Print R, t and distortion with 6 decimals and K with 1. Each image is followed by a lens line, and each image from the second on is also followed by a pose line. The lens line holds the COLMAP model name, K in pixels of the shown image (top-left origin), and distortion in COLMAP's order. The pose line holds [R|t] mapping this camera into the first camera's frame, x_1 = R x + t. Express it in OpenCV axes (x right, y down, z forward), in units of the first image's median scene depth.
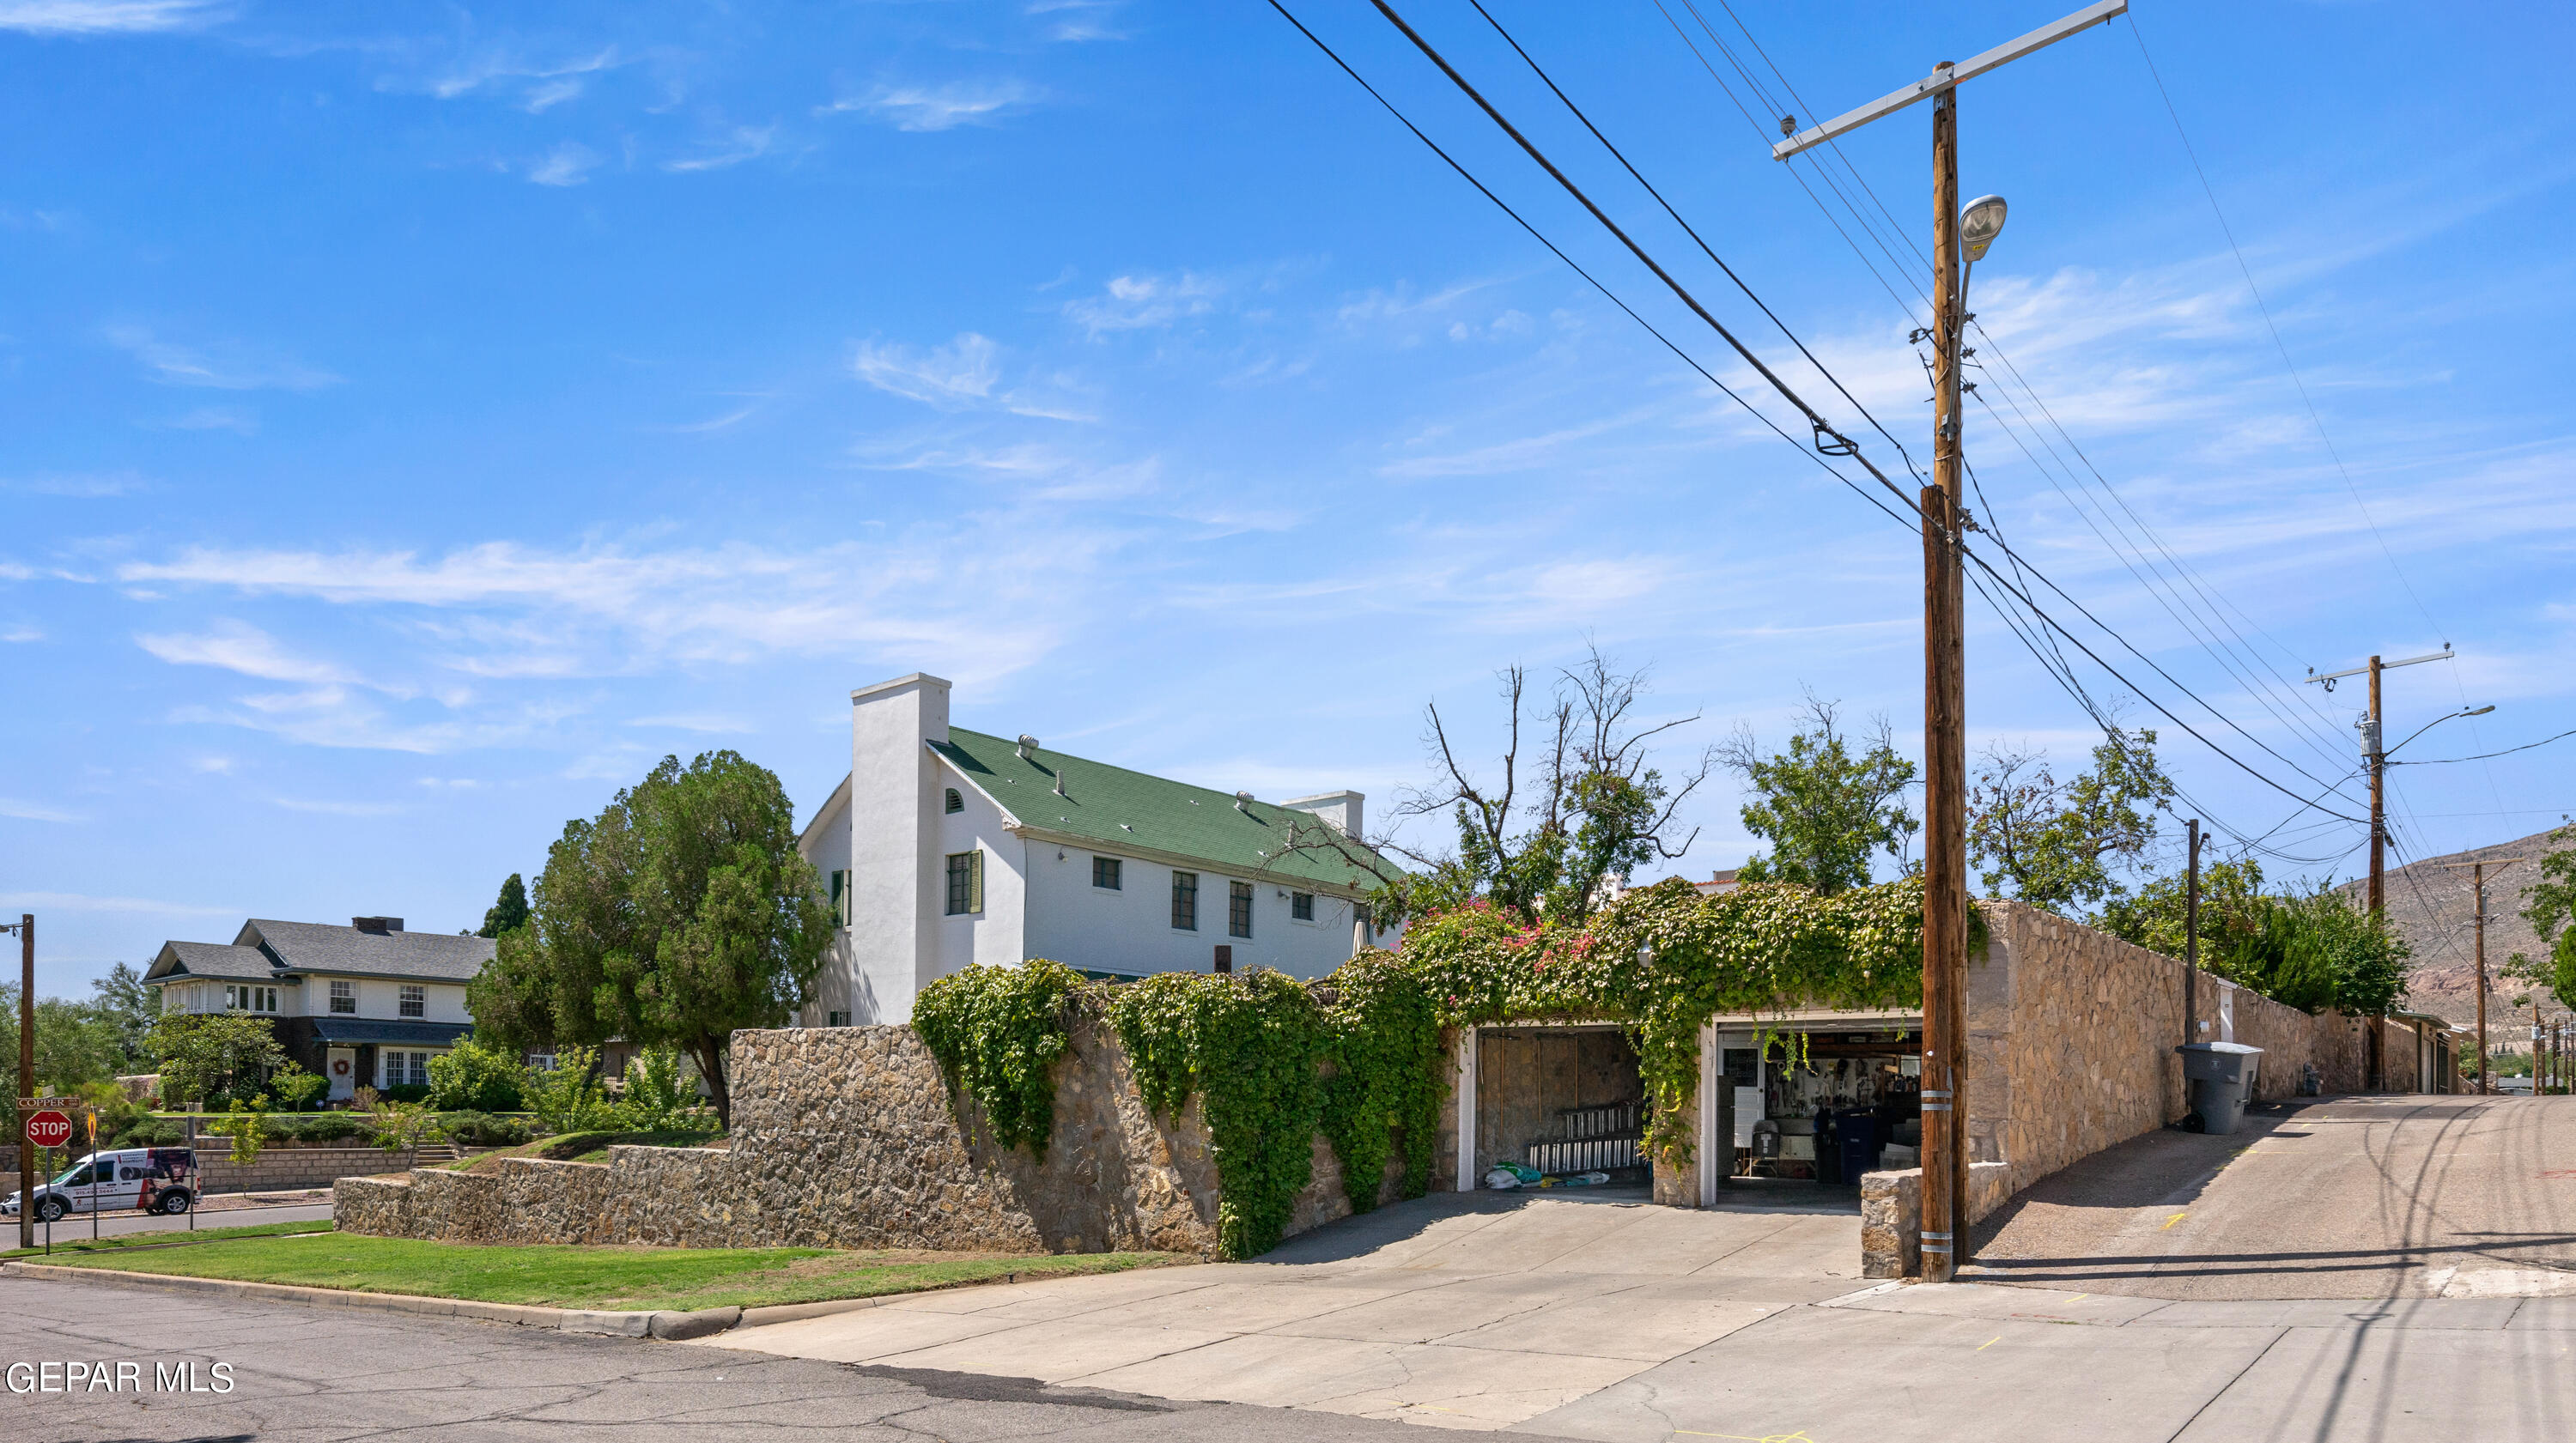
lens RADIAL K [[1490.7, 0, 1288.0], [0, 1490.7, 721.5], [0, 0, 1]] dist [-0.001707, -0.000196]
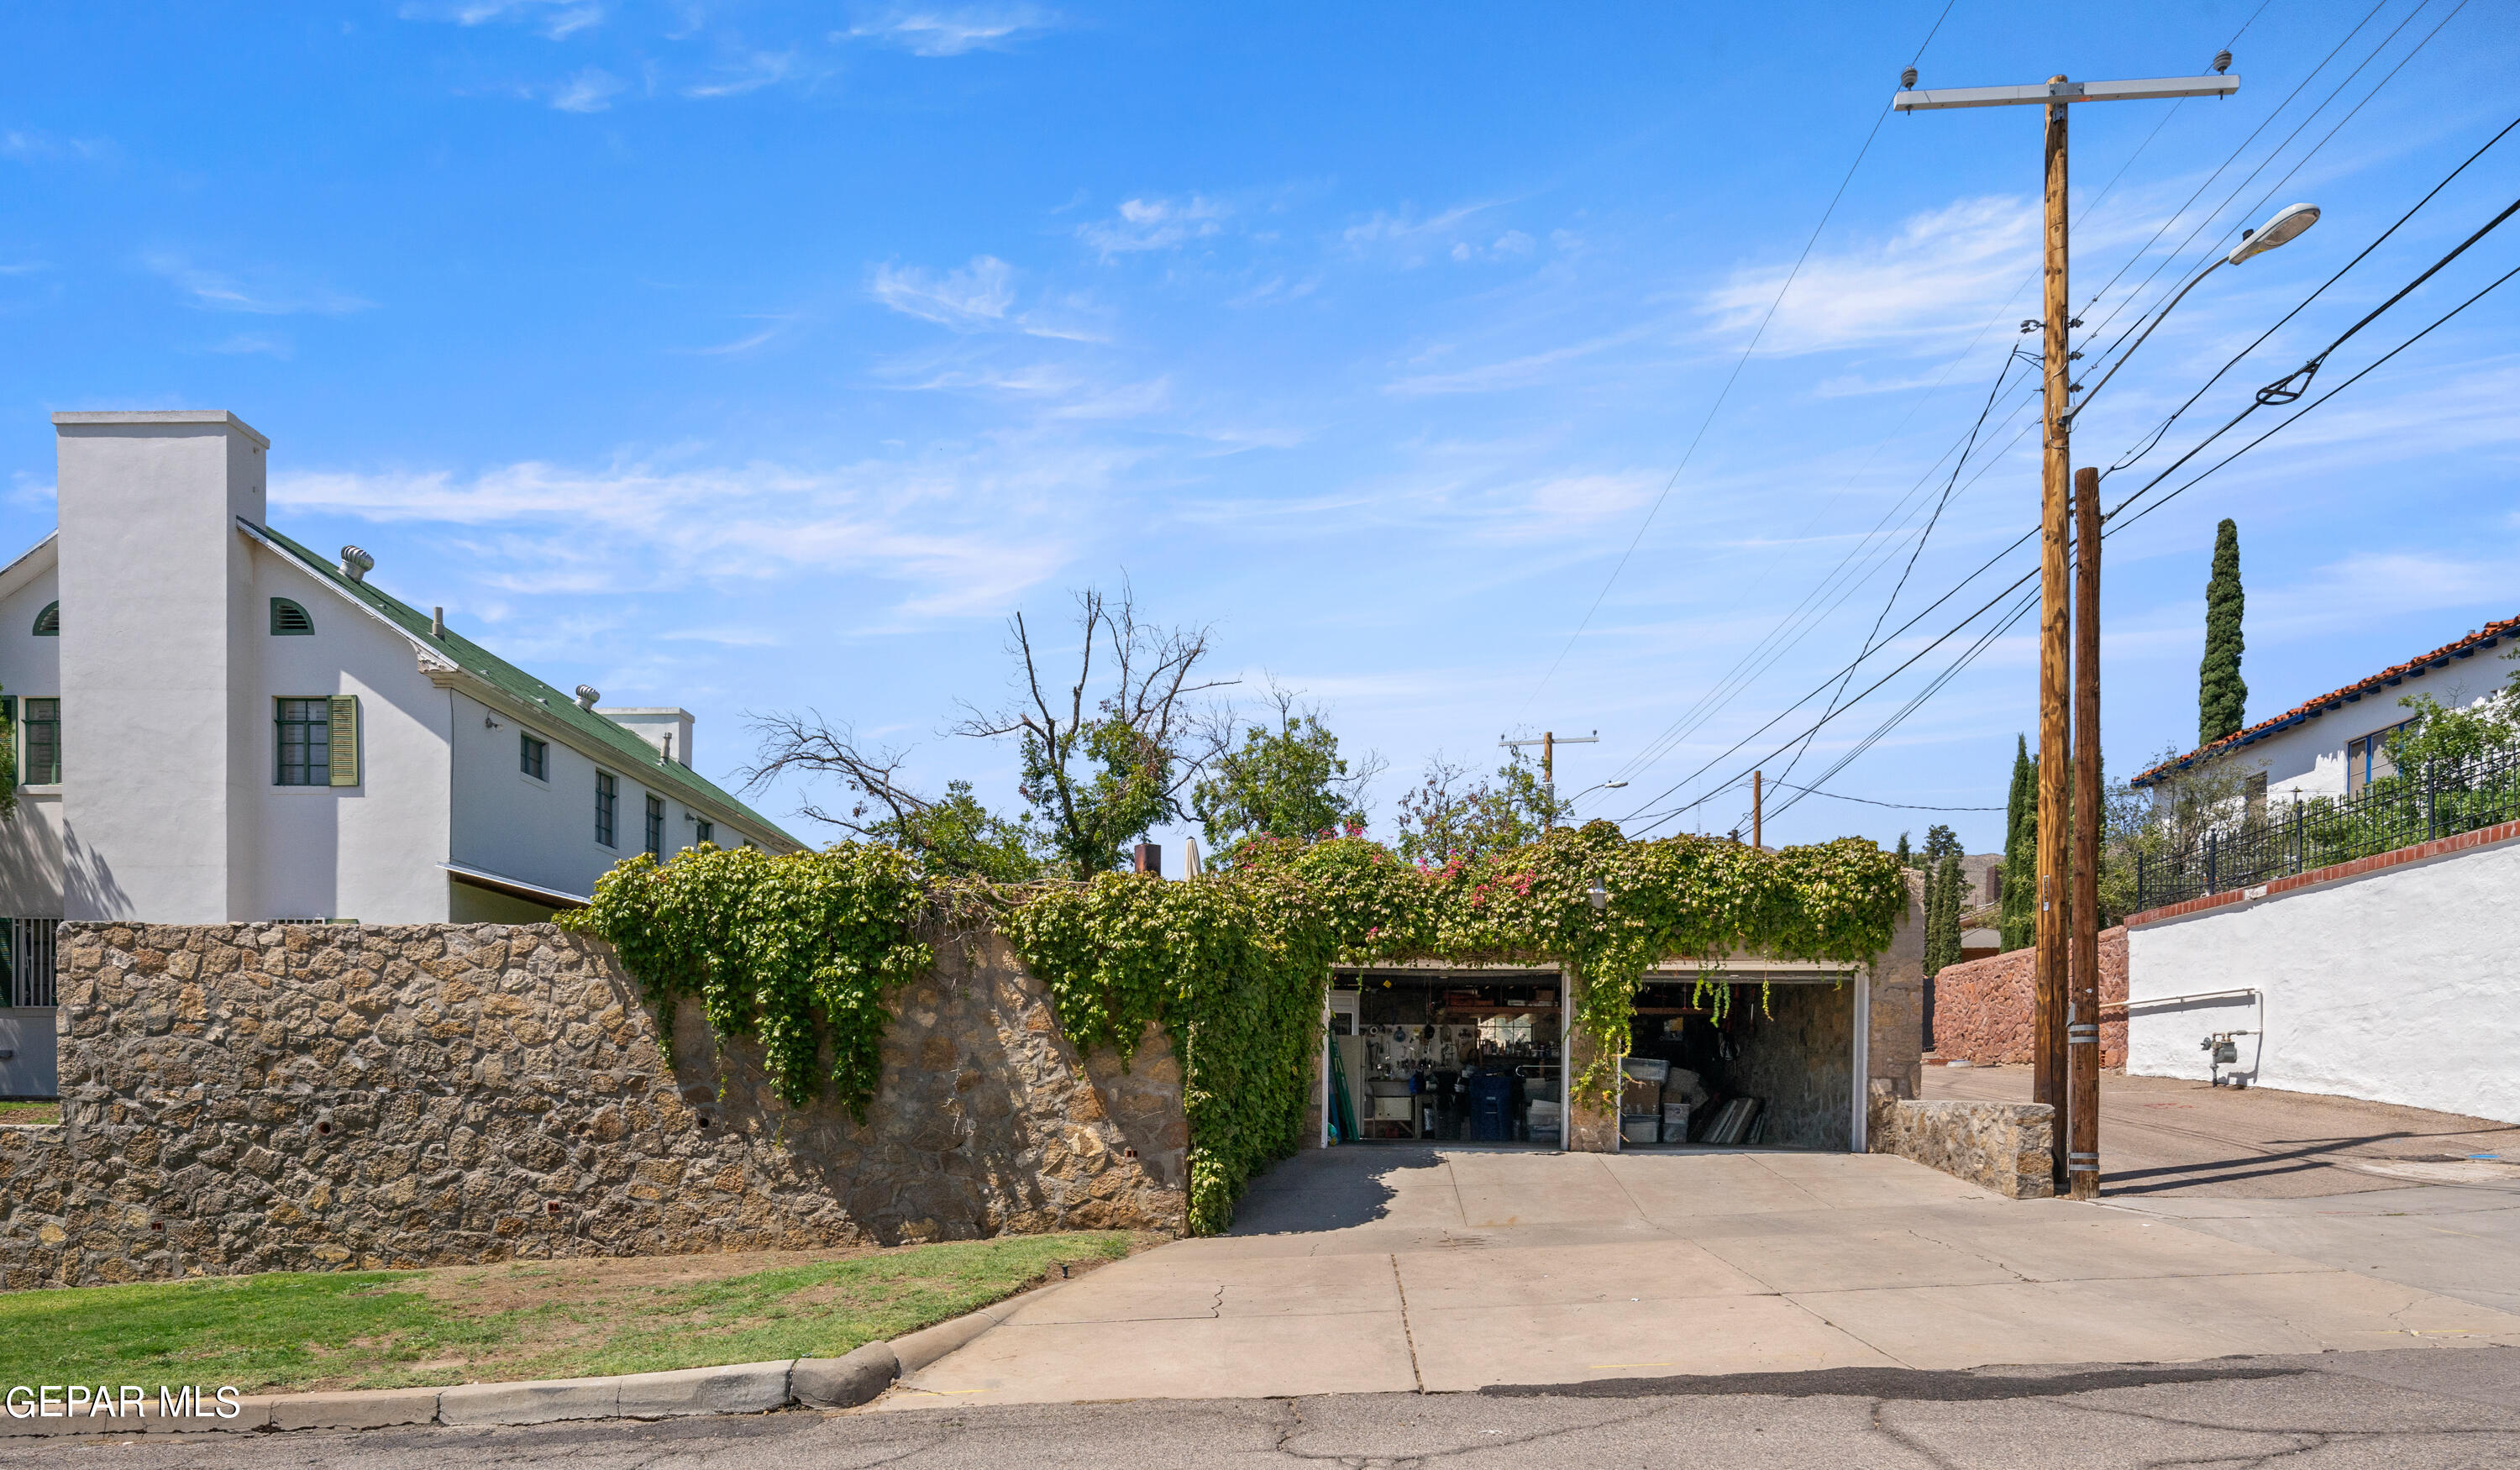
lens RADIAL K [[1472.2, 0, 1257.5], [0, 1472.2, 859.6], [0, 0, 1]] dist [0.001133, -0.000406]
pose [[0.787108, 0.096915, 0.609153, -0.456452], [-0.150337, 0.987939, 0.037076, 0.117820], [-0.598213, -0.120761, 0.792185, 0.346326]]
